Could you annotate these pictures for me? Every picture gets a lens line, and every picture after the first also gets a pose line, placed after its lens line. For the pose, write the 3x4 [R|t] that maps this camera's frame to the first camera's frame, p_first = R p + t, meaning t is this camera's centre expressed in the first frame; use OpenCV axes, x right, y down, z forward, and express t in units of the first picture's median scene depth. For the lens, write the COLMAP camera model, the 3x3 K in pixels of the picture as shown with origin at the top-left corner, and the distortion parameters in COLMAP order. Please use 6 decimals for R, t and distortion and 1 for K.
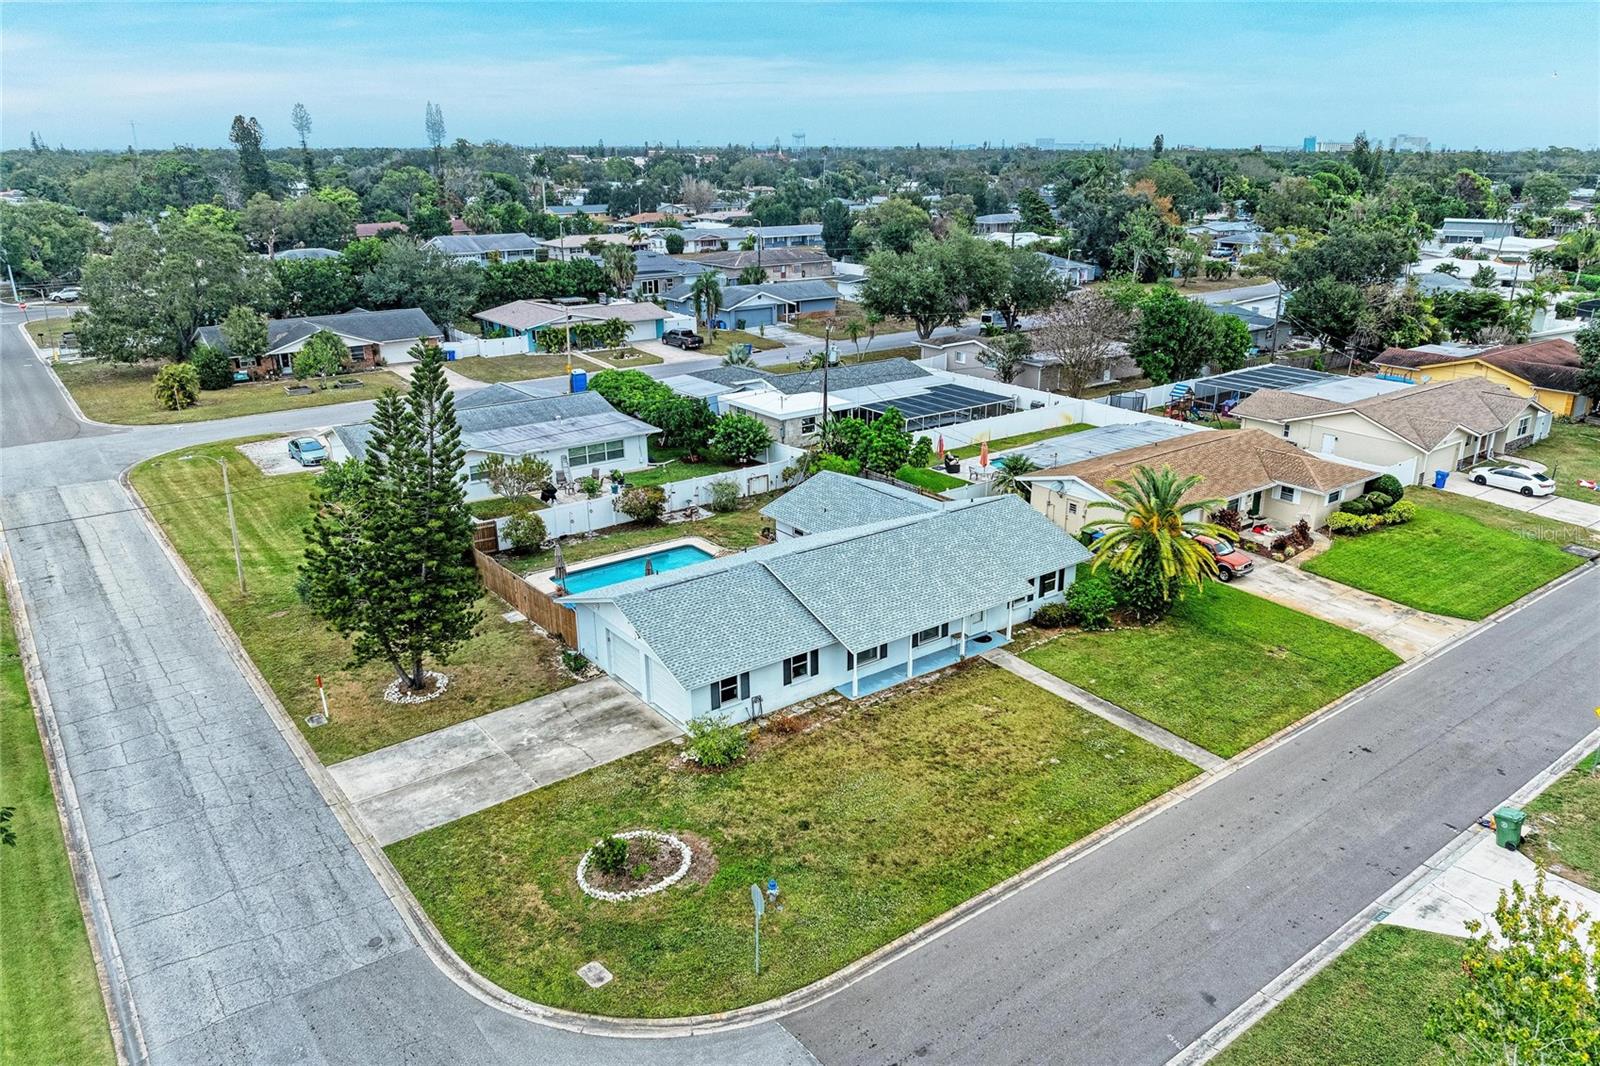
lens RADIAL K [[1111.4, 0, 800.0], [0, 1111.4, 533.0], [0, 0, 1]] dist [-0.006773, -0.004937]
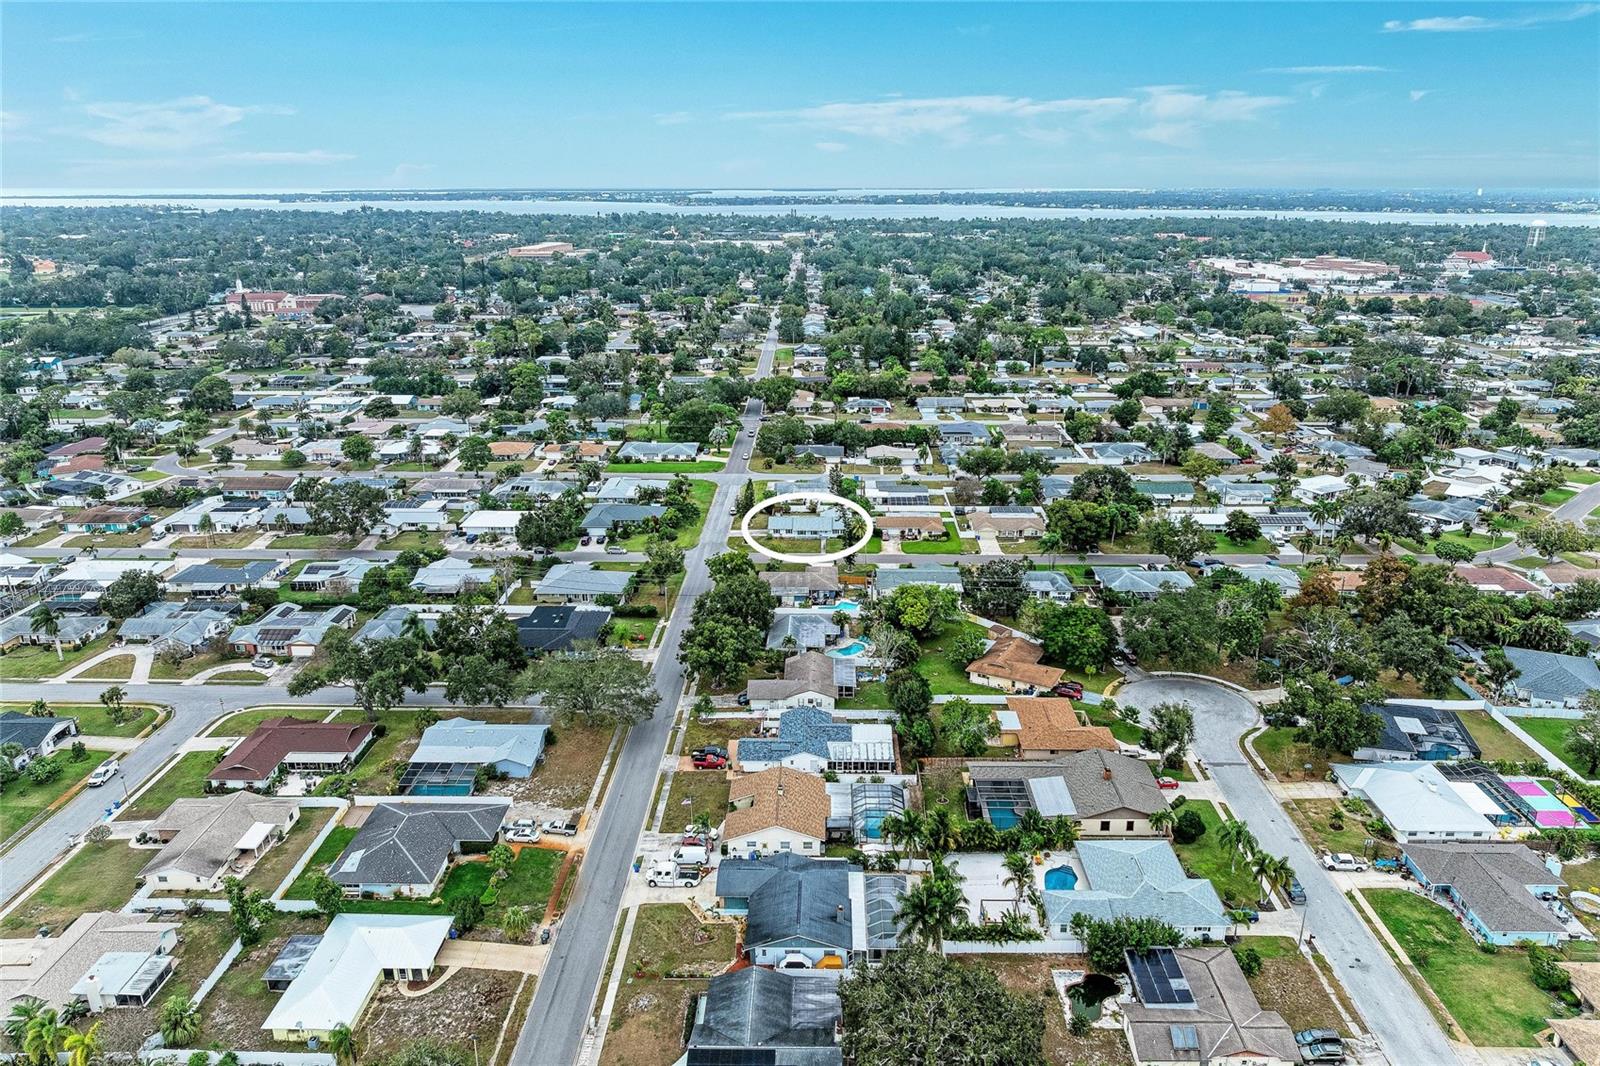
lens RADIAL K [[1111.4, 0, 800.0], [0, 1111.4, 533.0], [0, 0, 1]] dist [-0.006773, -0.004937]
pose [[0.778913, 0.185900, -0.598946, 4.585050], [-0.201742, 0.978565, 0.041365, -0.183773], [0.593797, 0.088613, 0.799720, -4.888856]]
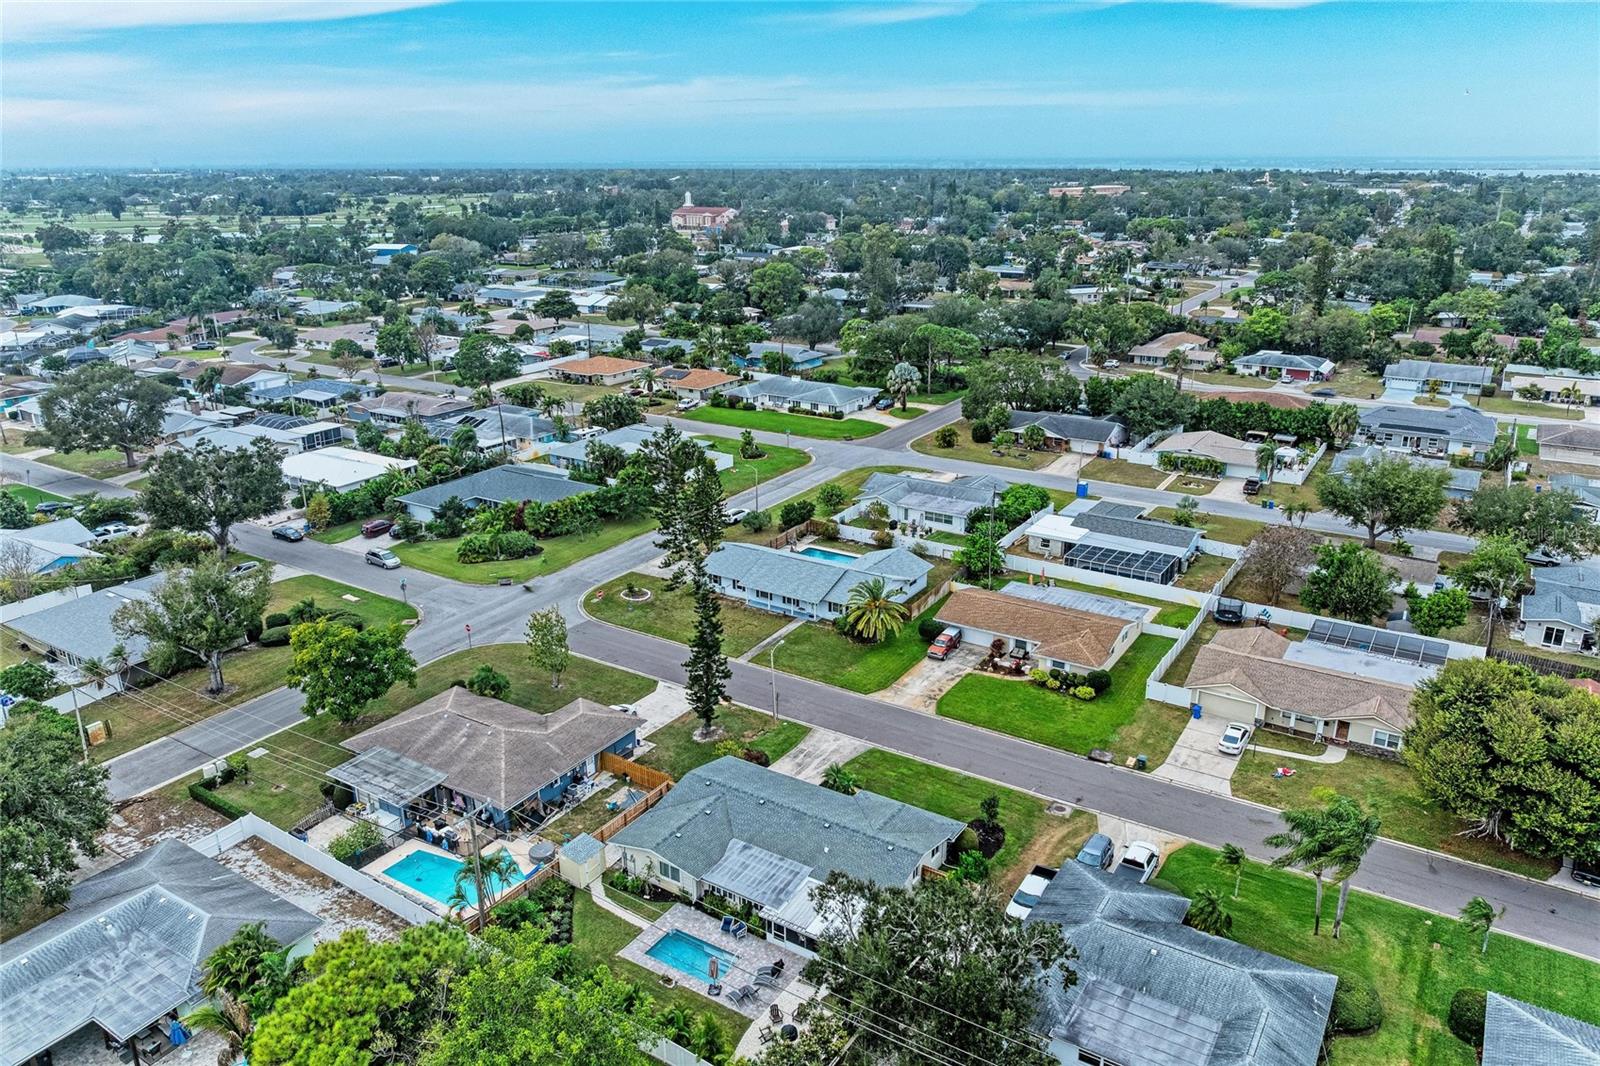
lens RADIAL K [[1111.4, 0, 800.0], [0, 1111.4, 533.0], [0, 0, 1]] dist [-0.006773, -0.004937]
pose [[0.343858, 0.298642, -0.890267, 2.823735], [-0.302187, 0.932838, 0.196205, -0.676541], [0.889069, 0.201561, 0.411010, -0.066752]]
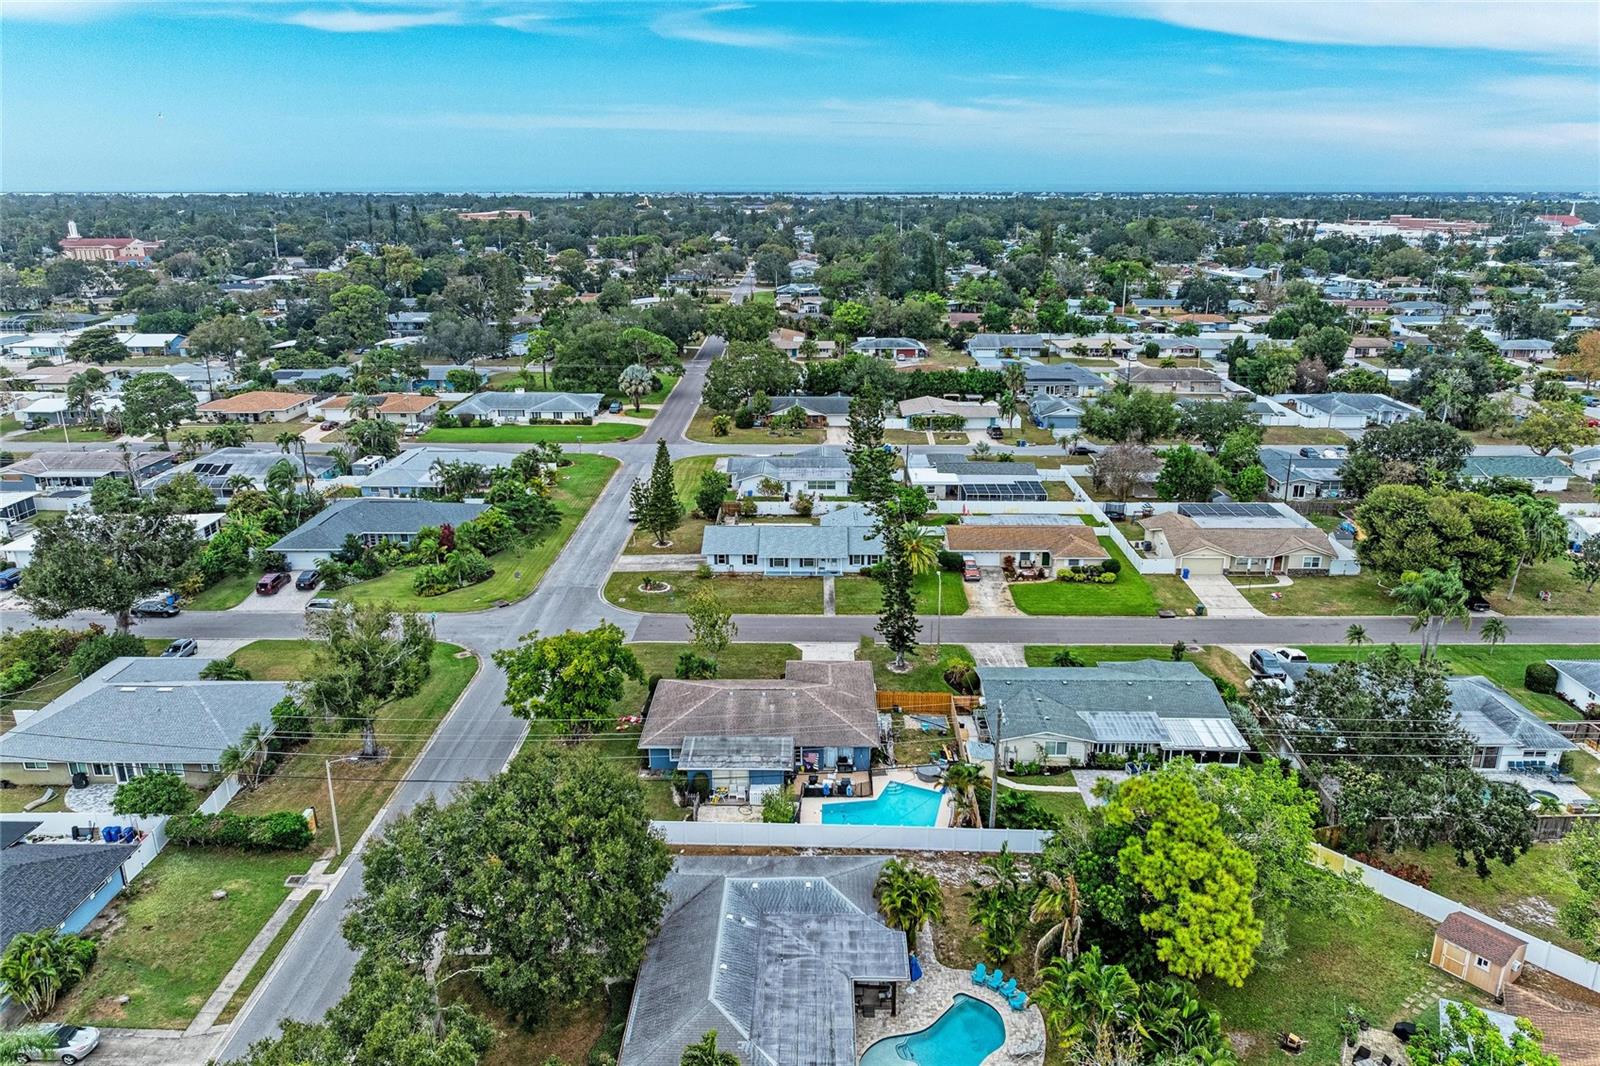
lens RADIAL K [[1127.9, 0, 800.9], [0, 1127.9, 503.0], [0, 0, 1]] dist [-0.012150, -0.002969]
pose [[0.785220, 0.166714, -0.596352, 2.090398], [-0.200202, 0.979701, 0.010276, -0.096787], [0.585960, 0.111322, 0.802657, -1.513199]]
